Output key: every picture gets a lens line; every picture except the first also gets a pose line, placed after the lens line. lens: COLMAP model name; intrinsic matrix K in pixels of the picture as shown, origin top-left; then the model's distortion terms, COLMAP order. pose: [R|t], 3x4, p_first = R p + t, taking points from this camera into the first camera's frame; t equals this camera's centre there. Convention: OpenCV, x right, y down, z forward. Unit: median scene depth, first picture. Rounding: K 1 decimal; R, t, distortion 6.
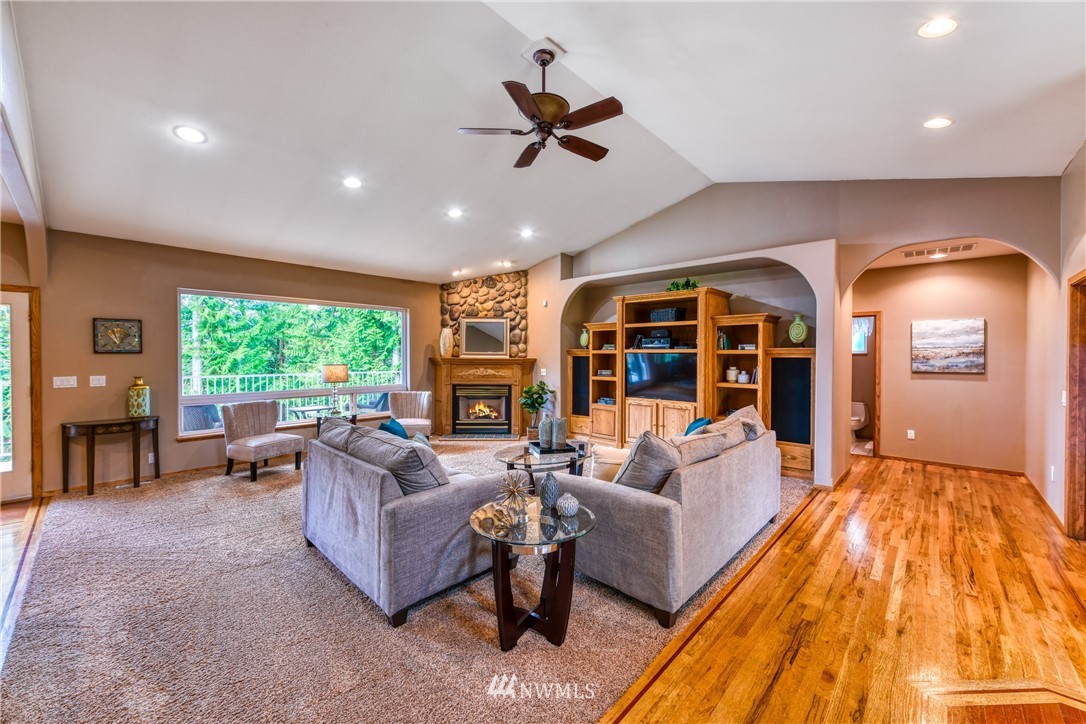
lens RADIAL K [[430.6, 0, 541.0], [0, 430.6, 361.0], [0, 0, 1]] dist [0.011773, 0.000119]
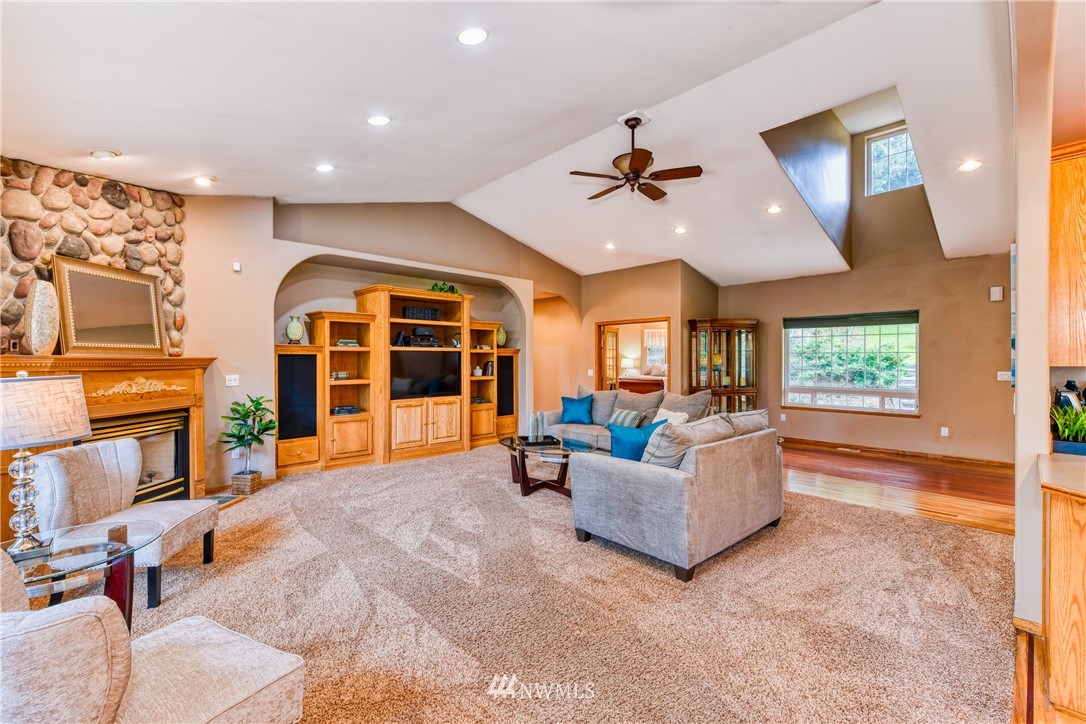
lens RADIAL K [[450.9, 0, 553.4], [0, 450.9, 364.4], [0, 0, 1]] dist [-0.018981, -0.000484]
pose [[0.035591, -0.015169, 0.999251, -0.626380], [0.016702, 0.999754, 0.014581, 0.001847], [-0.999227, 0.016171, 0.035835, 0.554796]]
